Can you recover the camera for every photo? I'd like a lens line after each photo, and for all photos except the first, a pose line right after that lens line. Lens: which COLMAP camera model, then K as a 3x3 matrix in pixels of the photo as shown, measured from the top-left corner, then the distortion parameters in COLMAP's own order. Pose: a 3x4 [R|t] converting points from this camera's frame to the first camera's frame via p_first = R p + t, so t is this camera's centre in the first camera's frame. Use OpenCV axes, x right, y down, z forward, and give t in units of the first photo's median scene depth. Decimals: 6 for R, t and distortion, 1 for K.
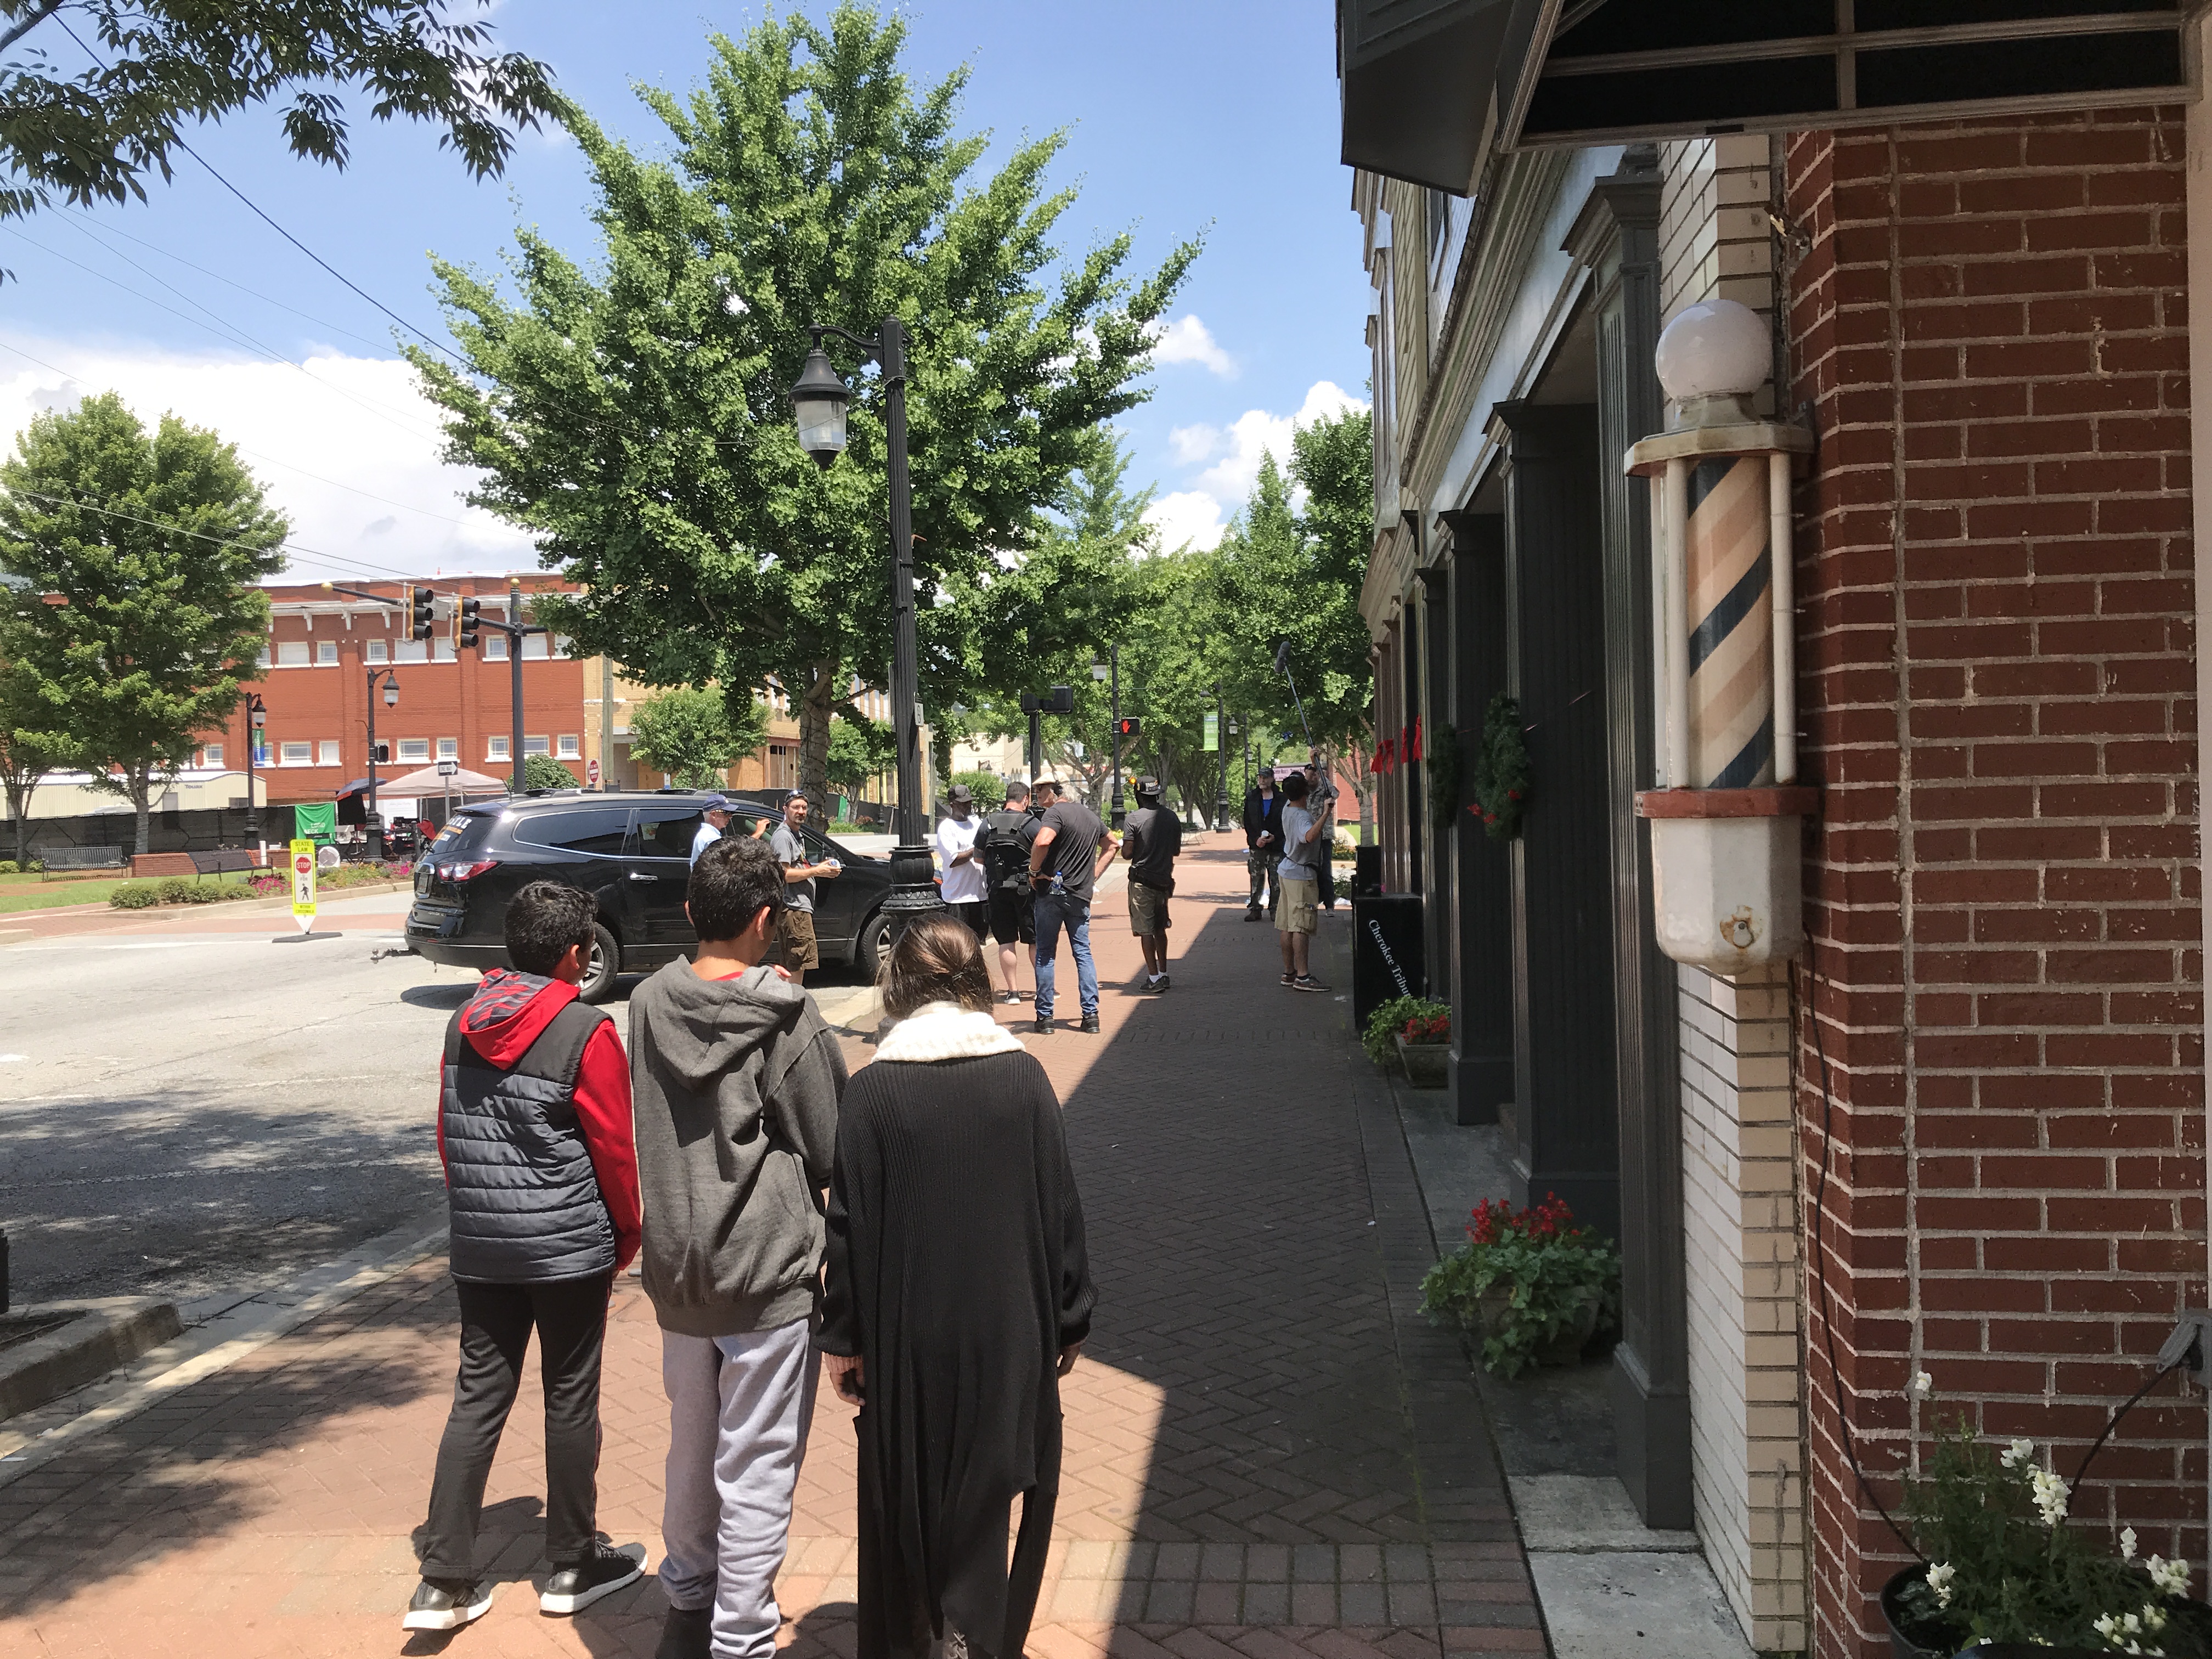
lens RADIAL K [[1818.3, 0, 1112.5], [0, 1818.3, 811.8], [0, 0, 1]] dist [0.009991, 0.000256]
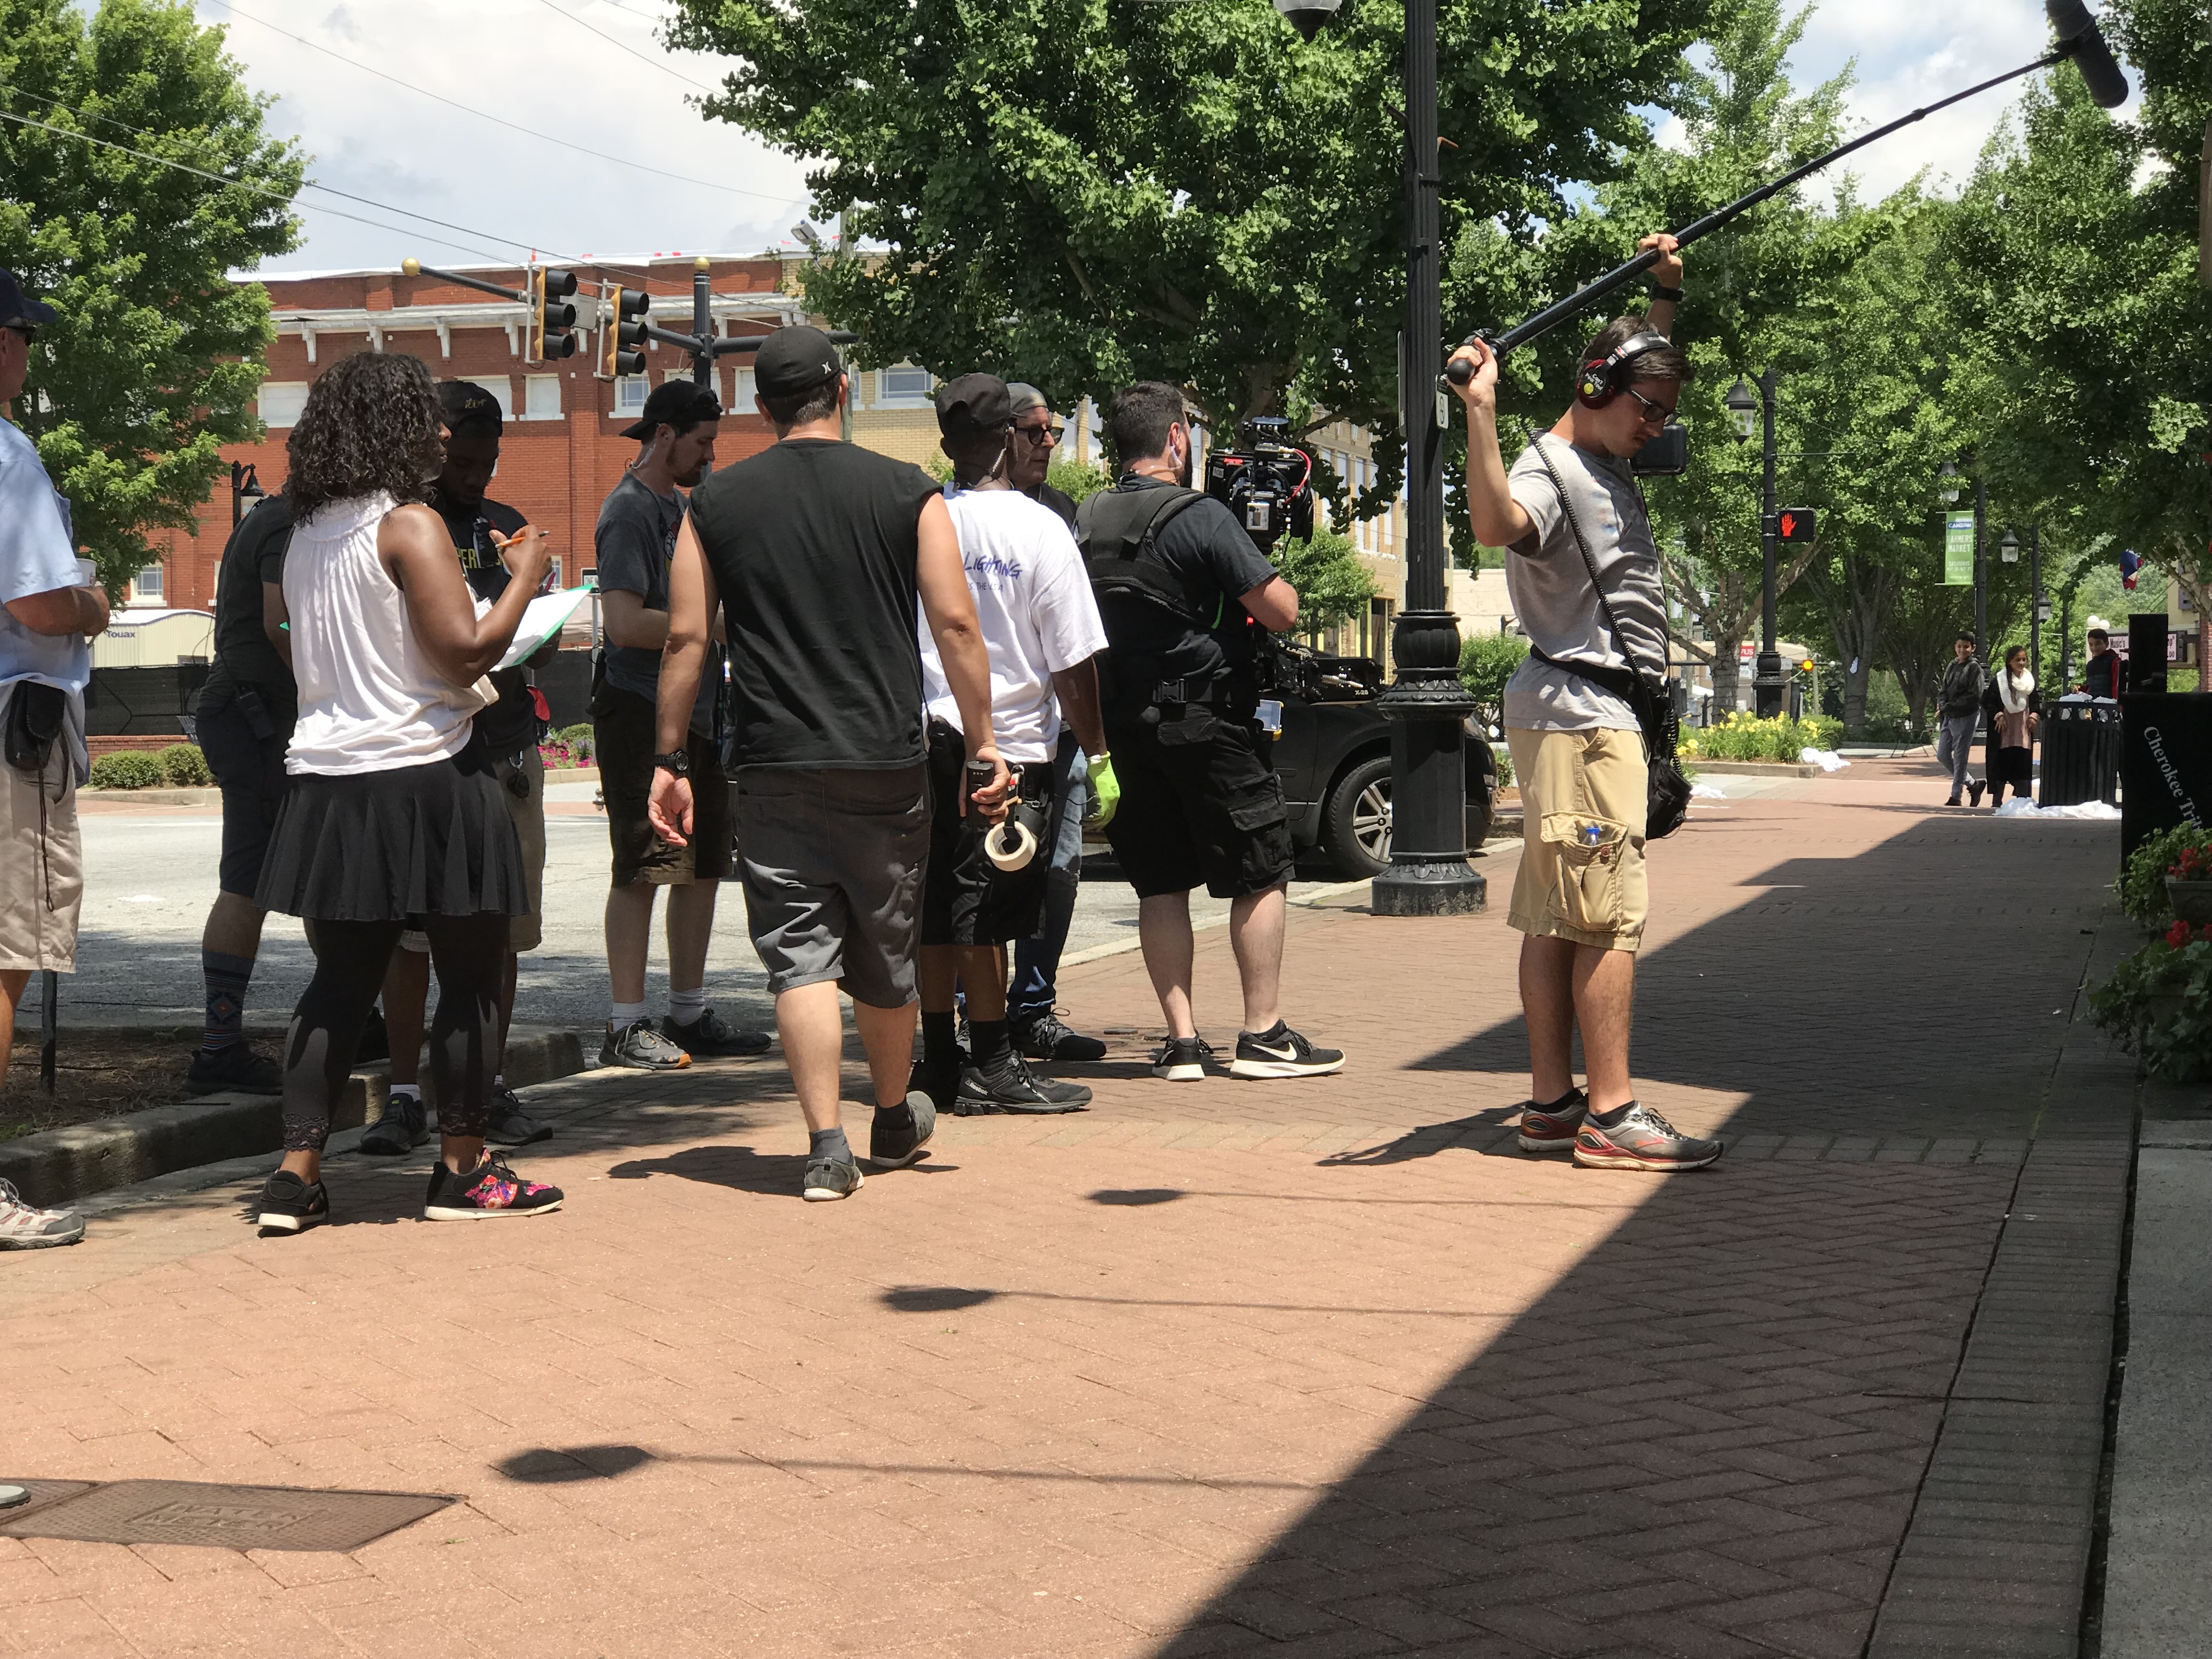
lens RADIAL K [[3630.4, 0, 1088.0], [0, 3630.4, 831.5], [0, 0, 1]] dist [0.046144, 0.241970]
pose [[0.982936, 0.023092, -0.182495, 0.032019], [-0.018918, 0.999519, 0.024581, 0.204598], [0.182975, -0.020709, 0.982899, -0.961370]]
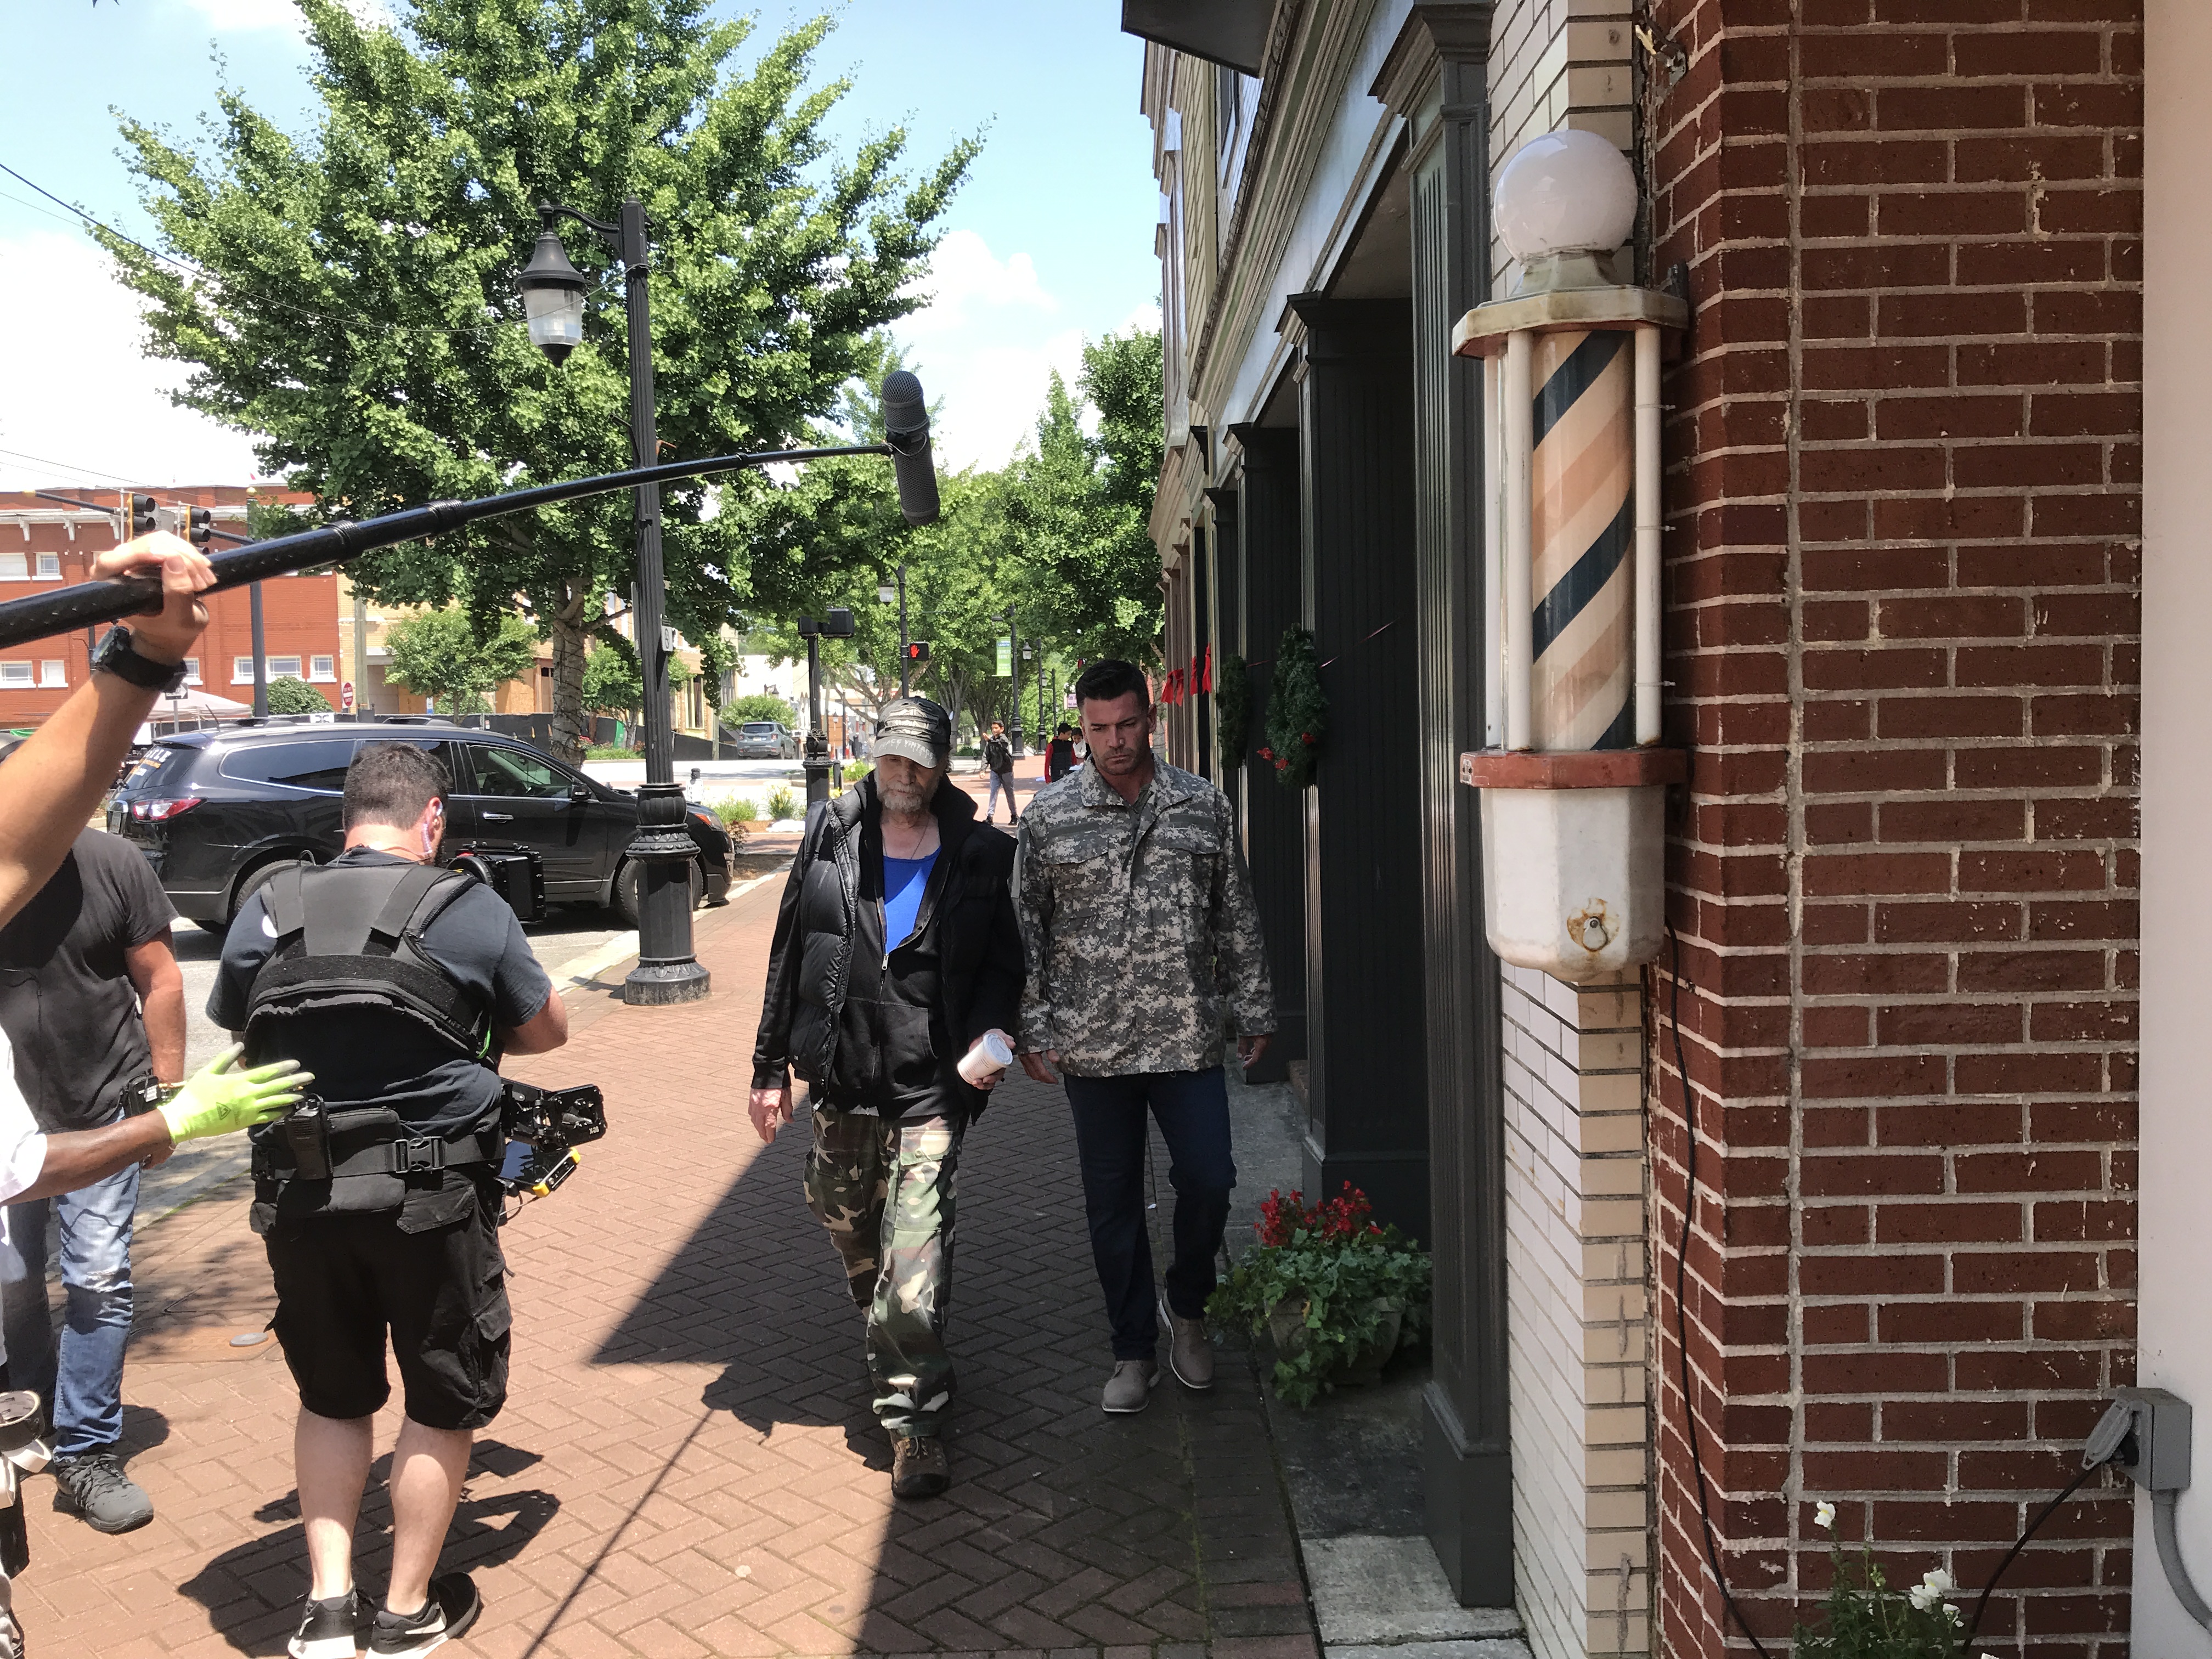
lens RADIAL K [[1818.3, 0, 1112.5], [0, 1818.3, 811.8], [0, 0, 1]] dist [0.009991, 0.000256]
pose [[0.993596, -0.004687, 0.112892, 0.036256], [-0.000058, 0.999118, 0.041992, -0.016066], [-0.112990, -0.041730, 0.992719, 0.186592]]
